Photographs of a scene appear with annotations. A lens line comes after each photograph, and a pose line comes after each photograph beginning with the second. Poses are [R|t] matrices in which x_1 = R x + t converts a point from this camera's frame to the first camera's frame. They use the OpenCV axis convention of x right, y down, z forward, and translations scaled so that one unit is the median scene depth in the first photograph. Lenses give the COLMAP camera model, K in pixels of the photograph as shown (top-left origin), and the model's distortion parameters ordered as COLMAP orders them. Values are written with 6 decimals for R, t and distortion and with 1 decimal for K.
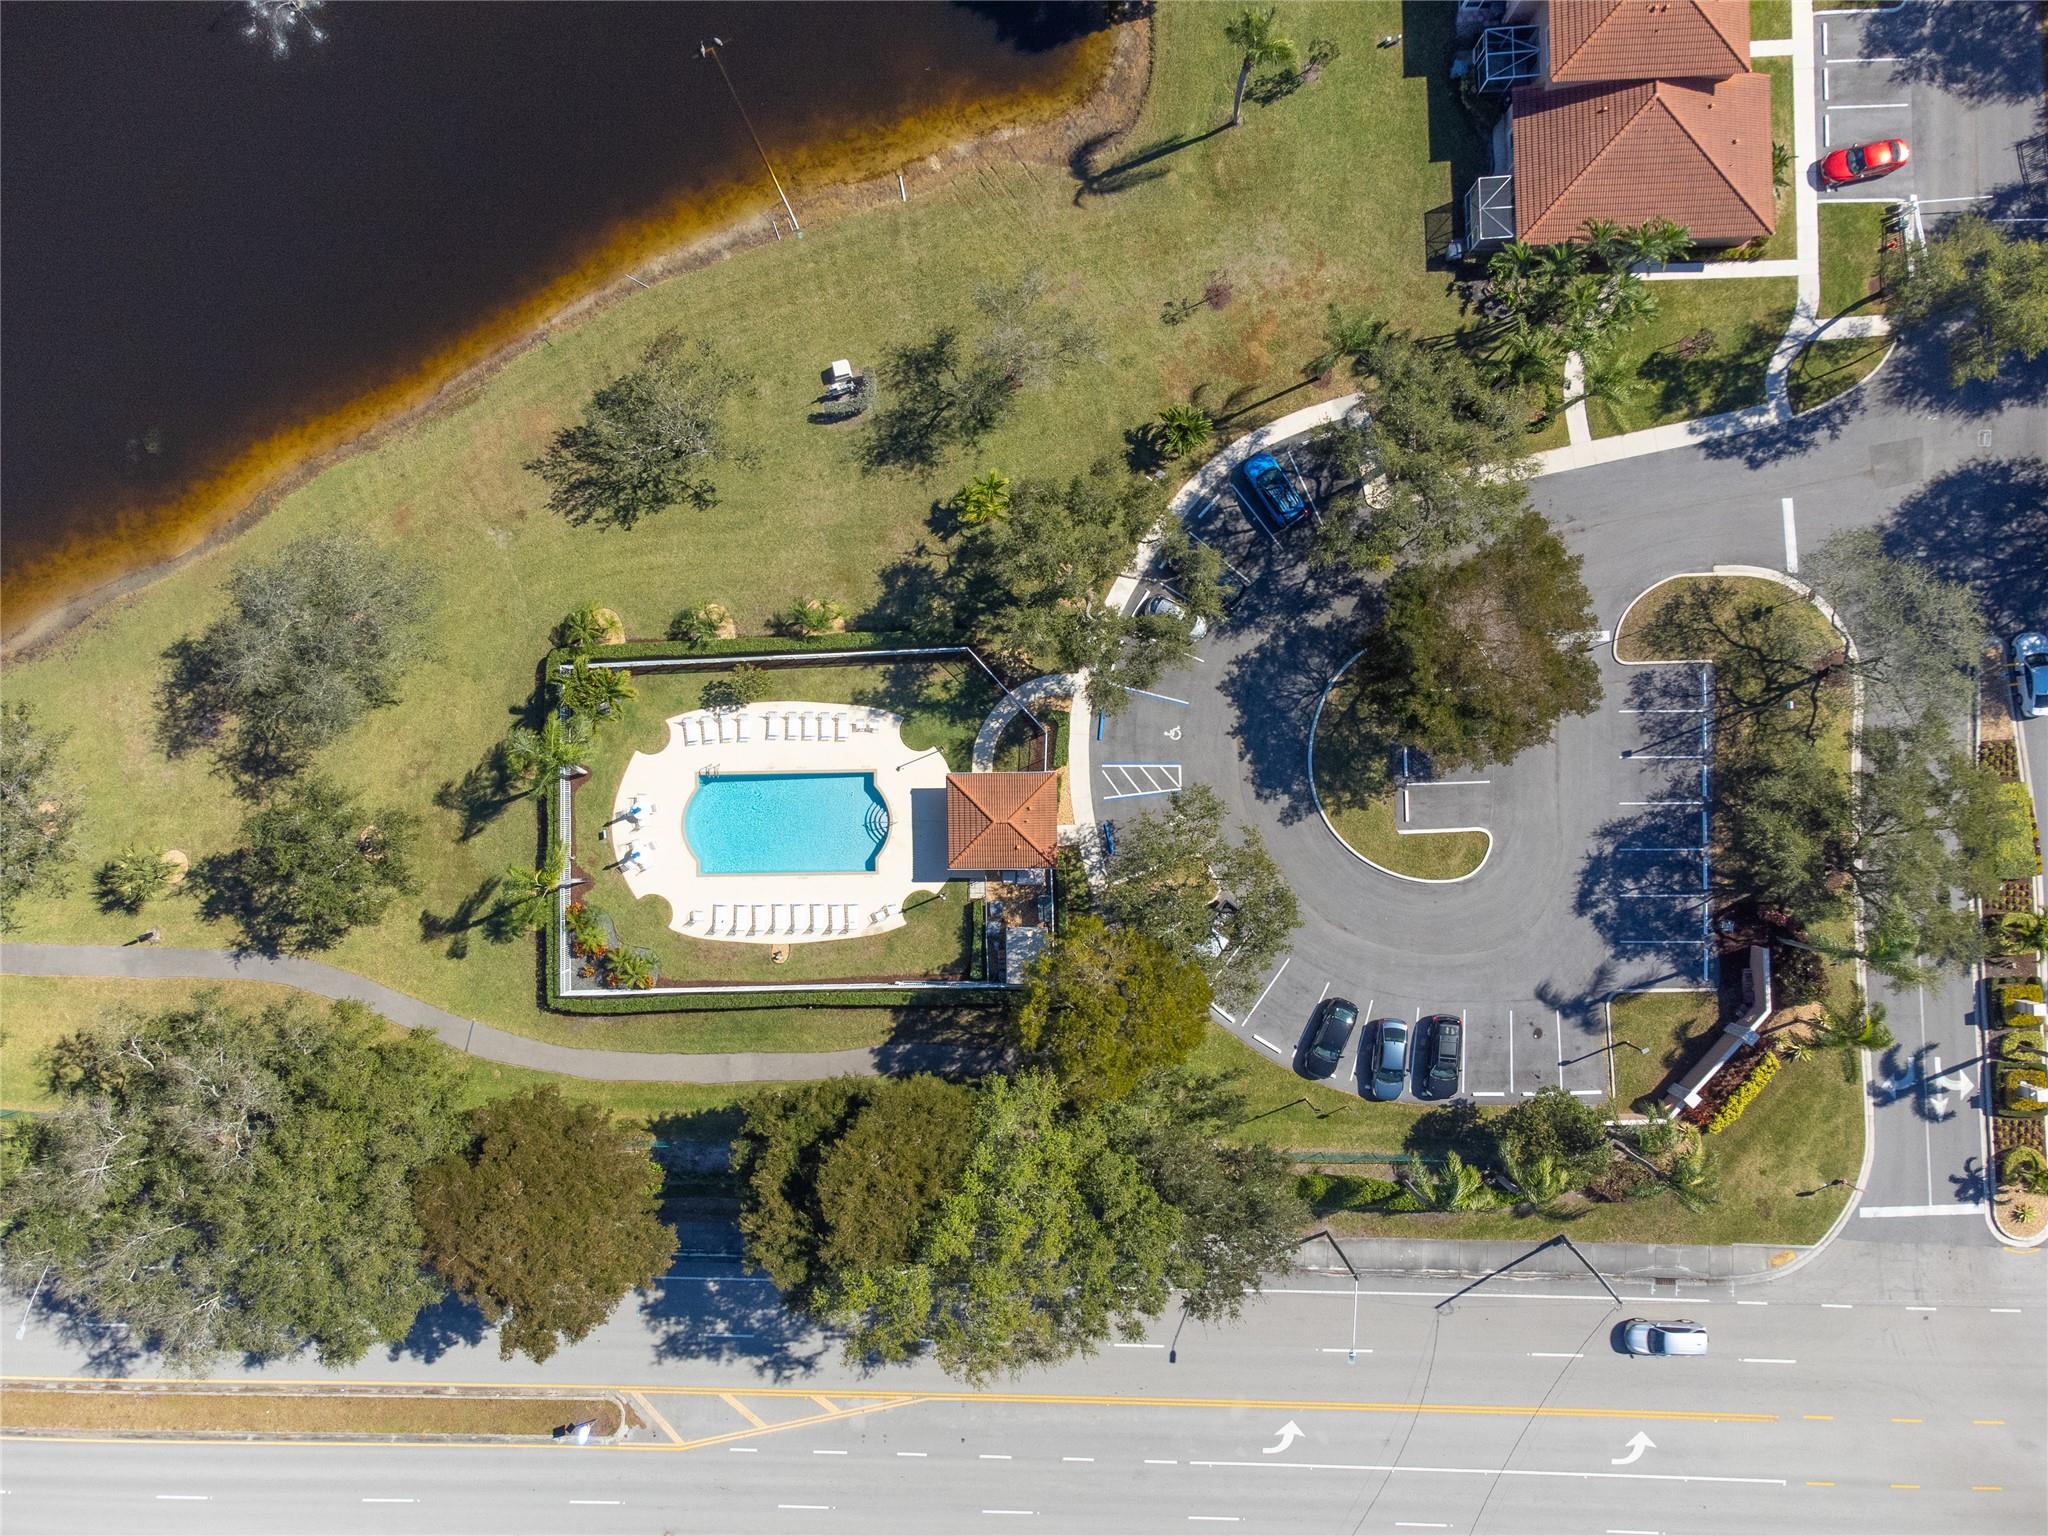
lens RADIAL K [[1453.5, 0, 1024.0], [0, 1453.5, 768.0], [0, 0, 1]] dist [-0.000468, -0.170818]
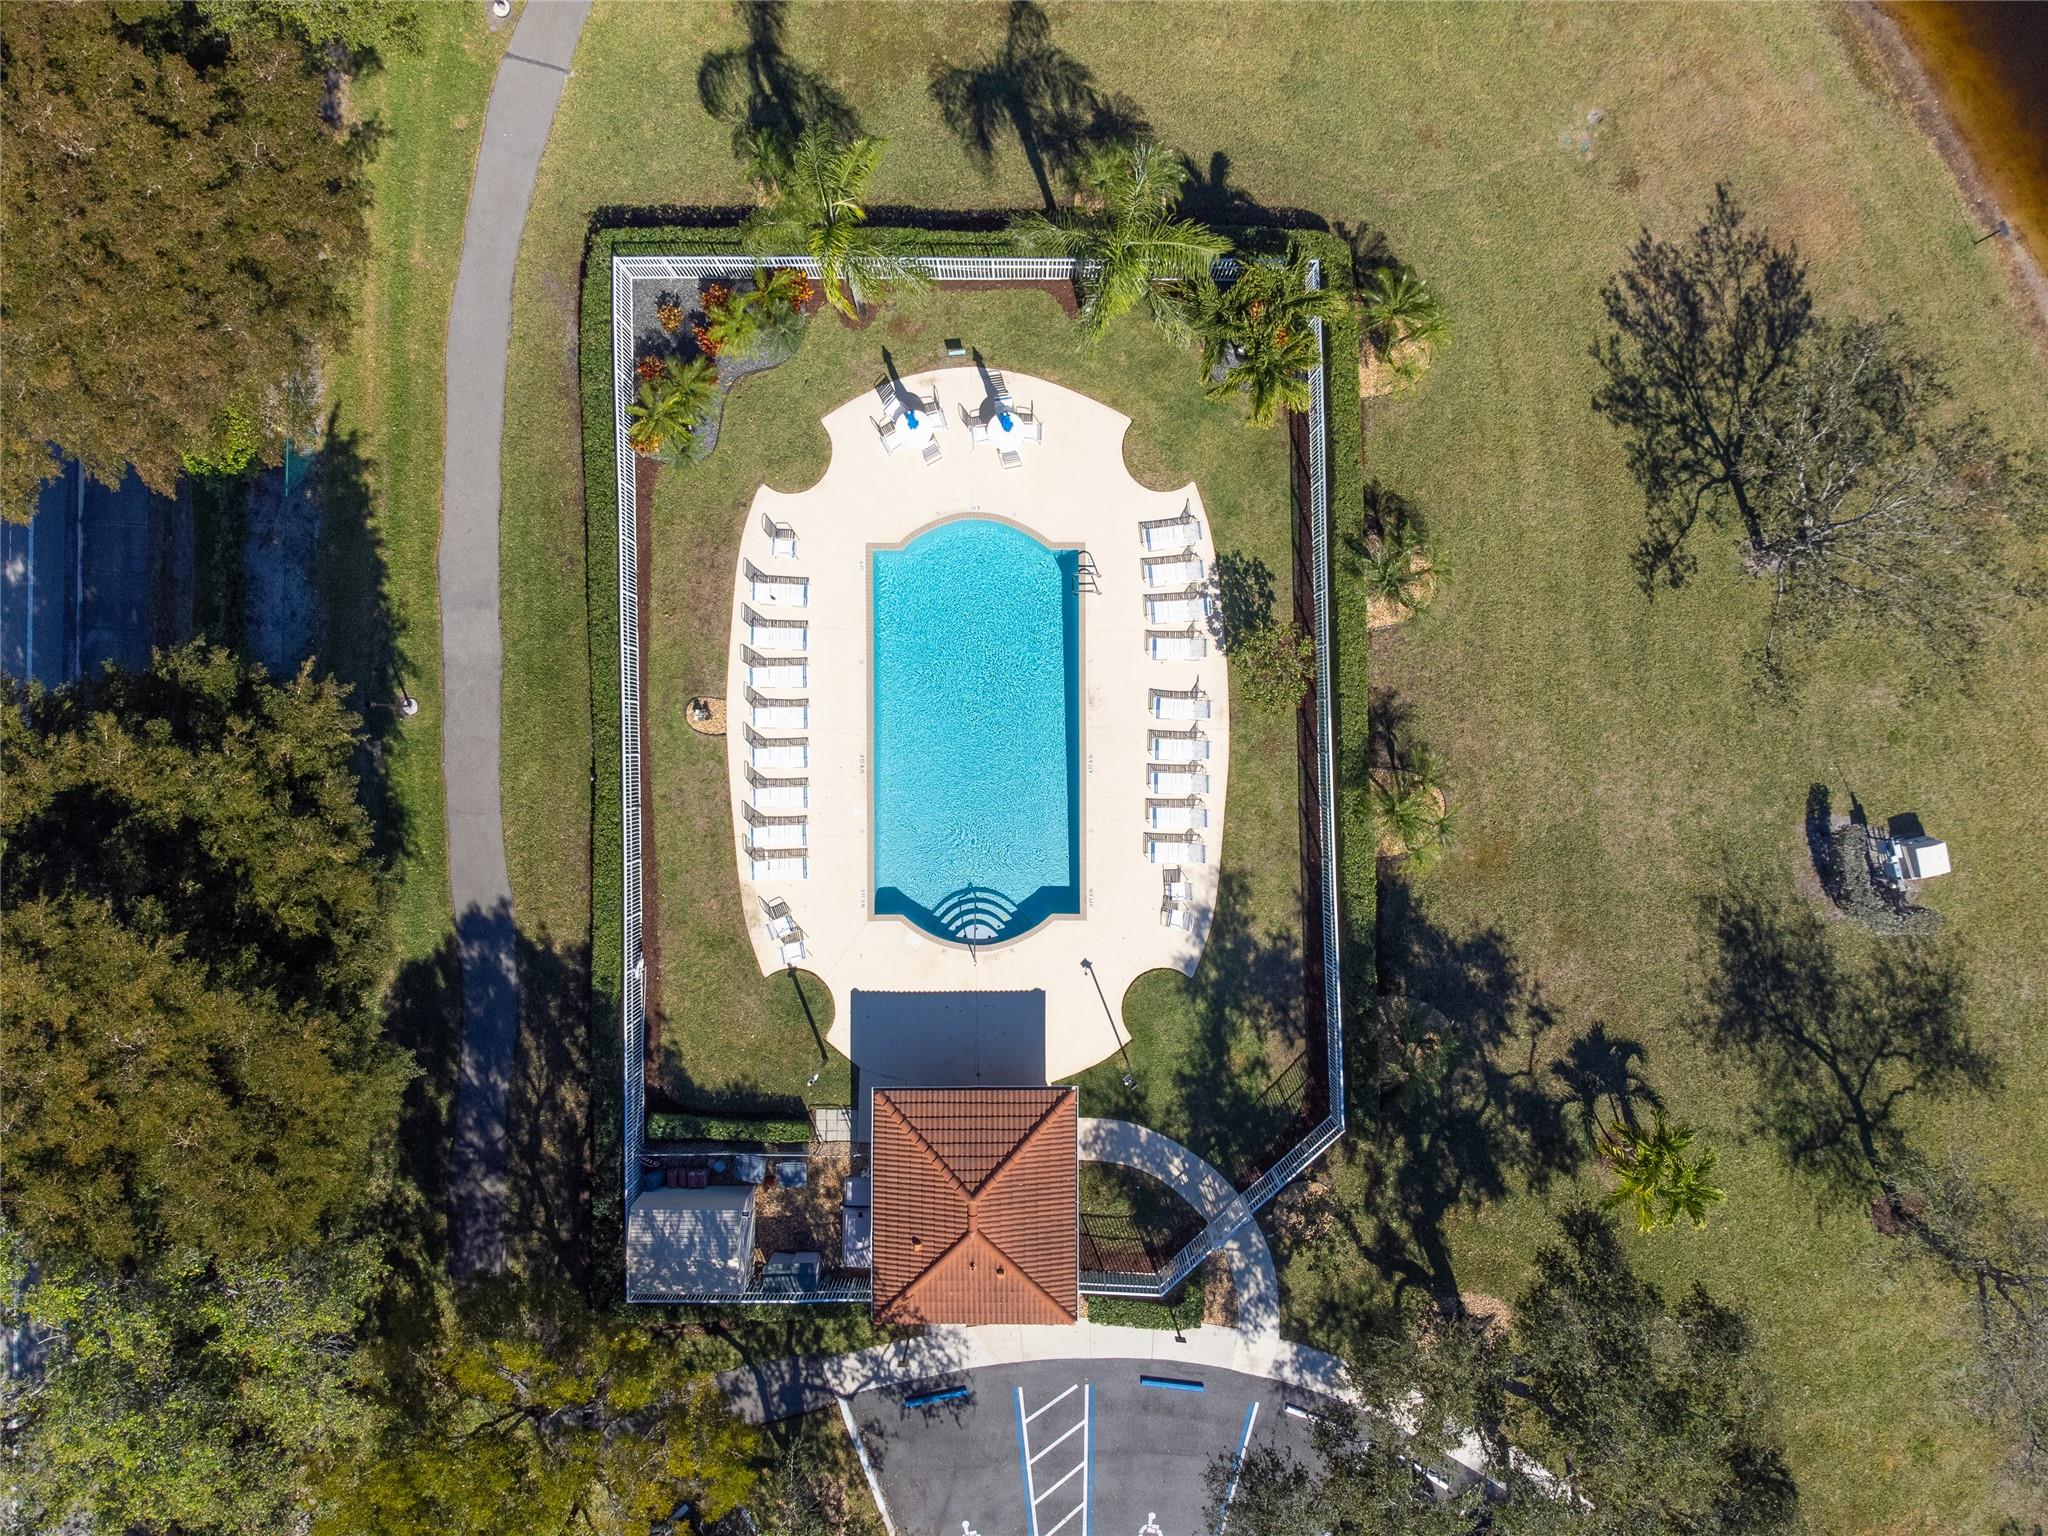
lens RADIAL K [[1546.3, 0, 1024.0], [0, 1546.3, 768.0], [0, 0, 1]] dist [-0.002489, -0.005533]
pose [[-0.011225, 0.999885, 0.010187, -0.156958], [-0.999820, -0.011379, 0.015172, 0.014253], [0.015286, -0.010015, 0.999833, 0.487995]]
